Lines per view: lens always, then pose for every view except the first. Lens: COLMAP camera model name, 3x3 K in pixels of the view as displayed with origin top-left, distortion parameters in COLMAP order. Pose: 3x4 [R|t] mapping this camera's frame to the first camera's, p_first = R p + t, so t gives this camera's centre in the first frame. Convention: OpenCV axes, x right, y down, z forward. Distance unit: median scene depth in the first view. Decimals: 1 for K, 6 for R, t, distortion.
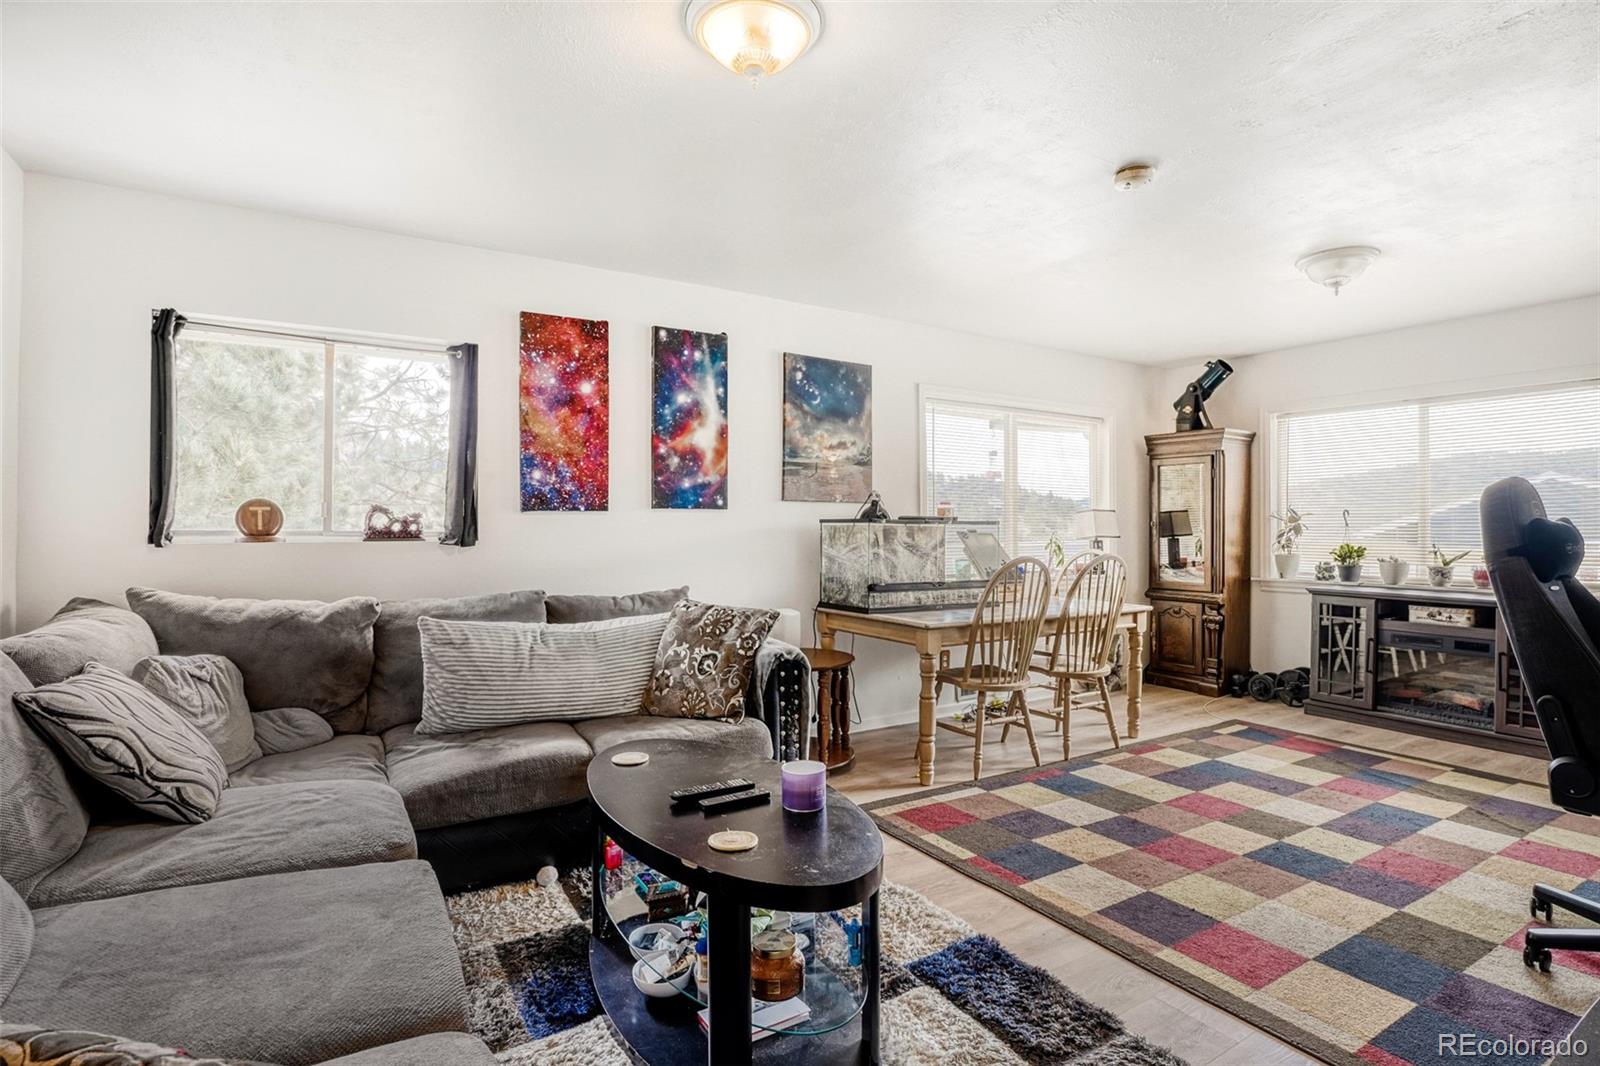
lens RADIAL K [[780.1, 0, 816.4], [0, 780.1, 531.4], [0, 0, 1]] dist [-0.036857, -0.002076]
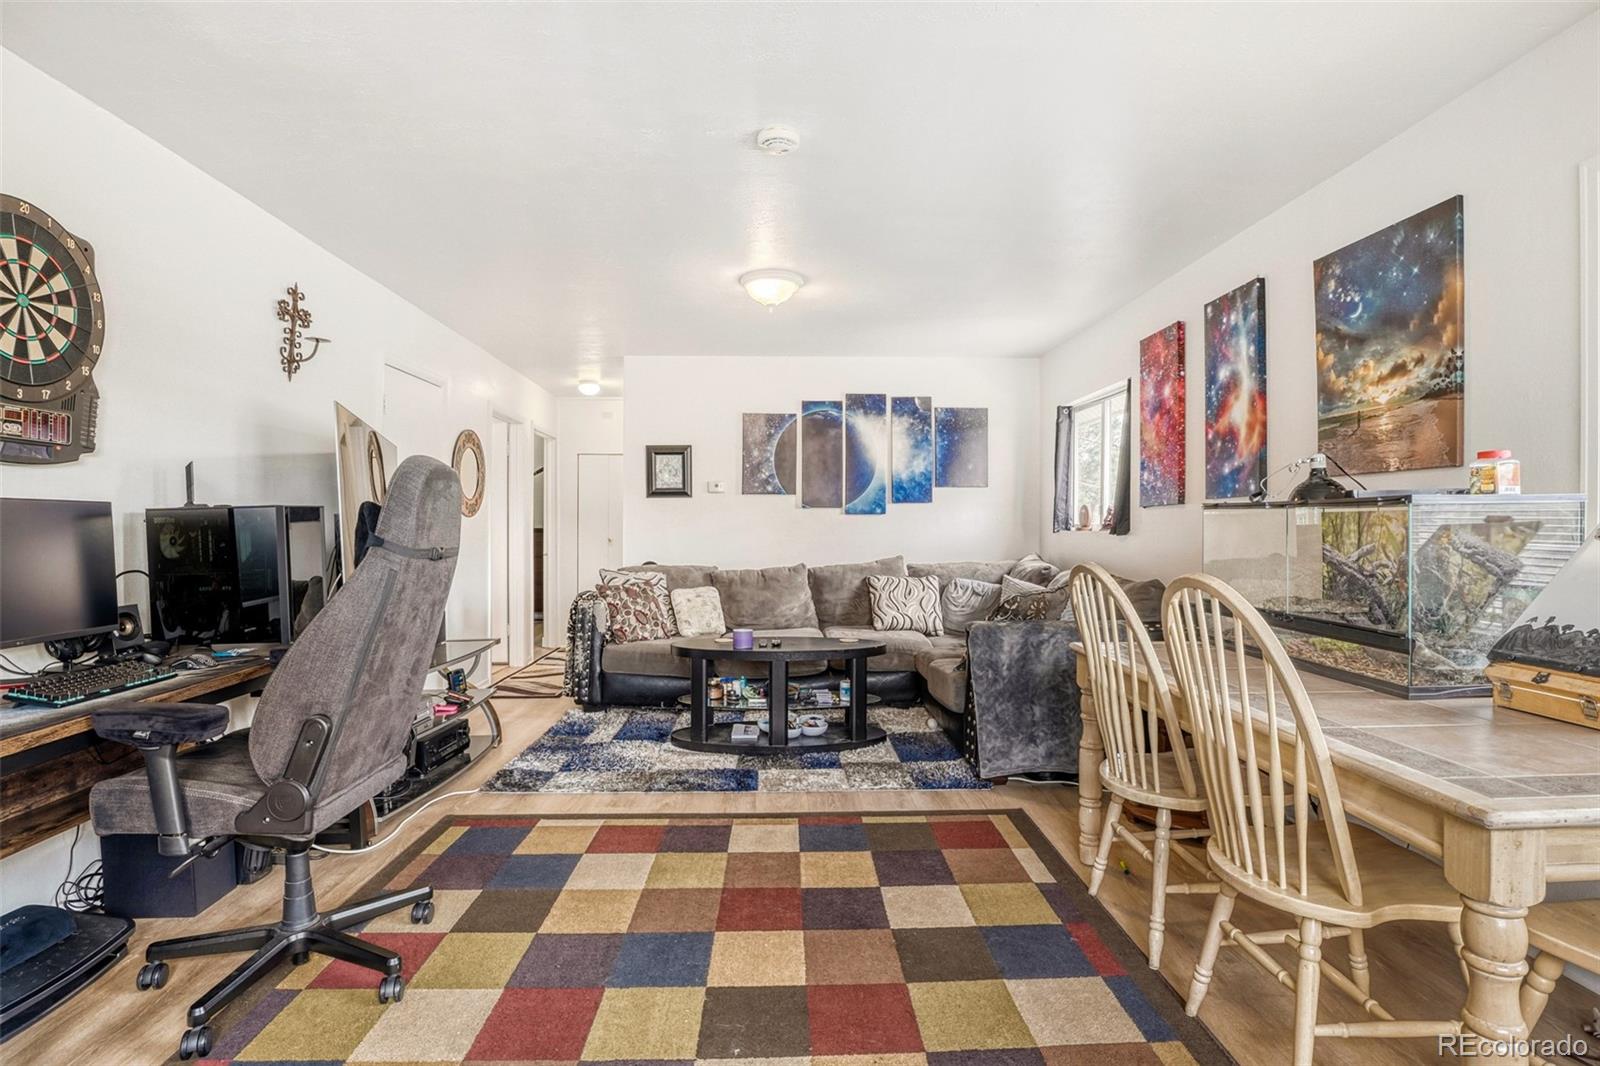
lens RADIAL K [[780.1, 0, 803.0], [0, 780.1, 538.9], [0, 0, 1]] dist [-0.036857, -0.002076]
pose [[-0.493590, 0.013591, -0.869589, 0.823000], [-0.000544, 0.999873, 0.015936, 0.003904], [0.869695, 0.008339, -0.493519, 1.010615]]
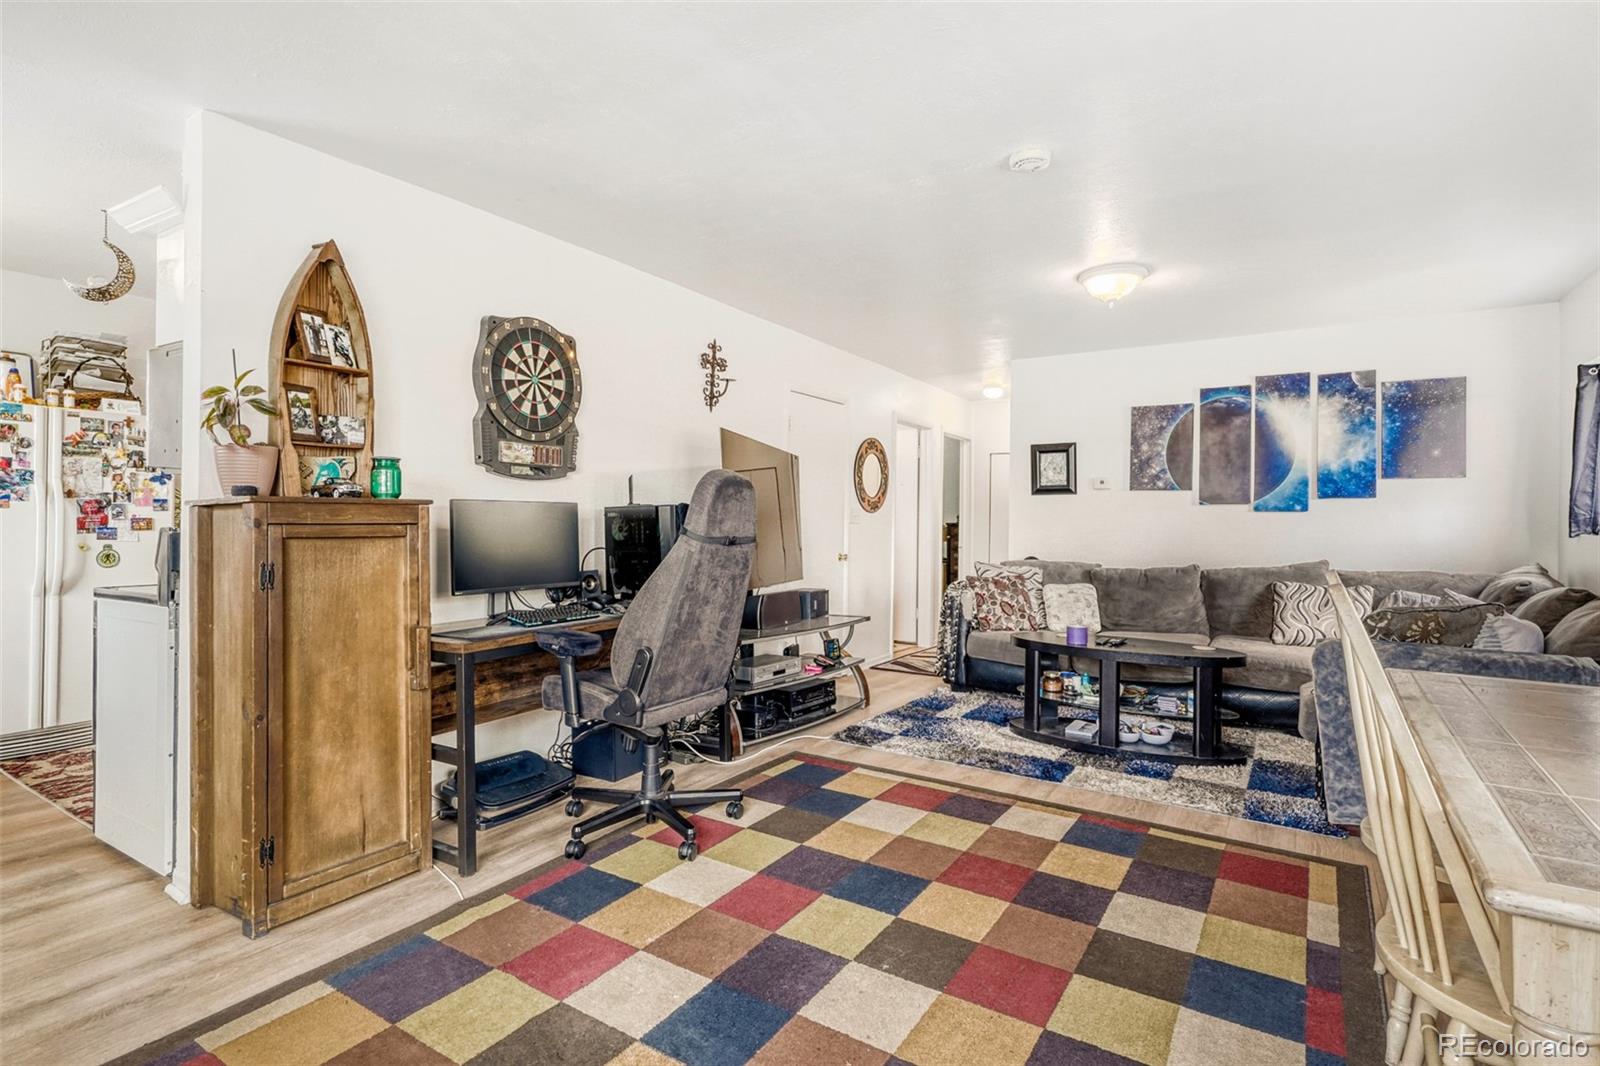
lens RADIAL K [[780.1, 0, 802.5], [0, 780.1, 526.3], [0, 0, 1]] dist [-0.036857, -0.002076]
pose [[-0.905737, -0.005403, -0.423806, 0.740868], [-0.010633, 0.999894, 0.009977, 0.001337], [0.423707, 0.013543, -0.905698, 1.201021]]
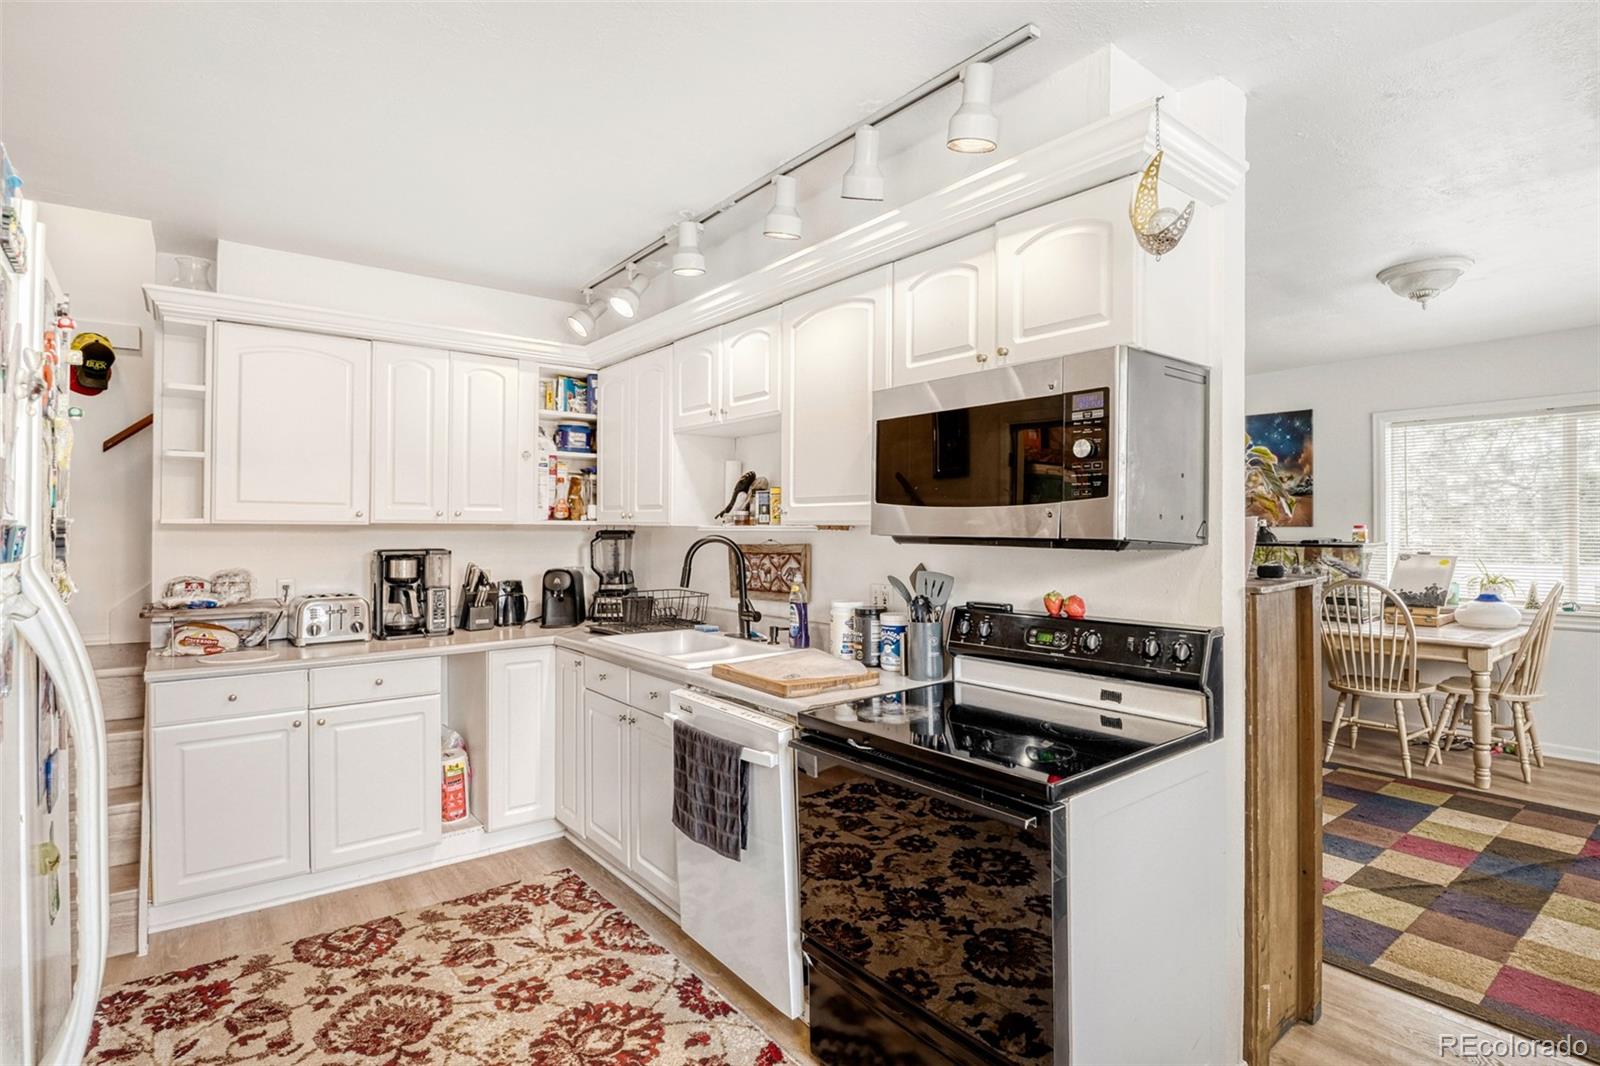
lens RADIAL K [[780.1, 0, 803.3], [0, 780.1, 517.7], [0, 0, 1]] dist [-0.036857, -0.002076]
pose [[0.120777, -0.002838, -0.992676, 1.306875], [0.000474, 0.999996, -0.002802, -0.054300], [0.992680, -0.000132, 0.120778, 0.112507]]
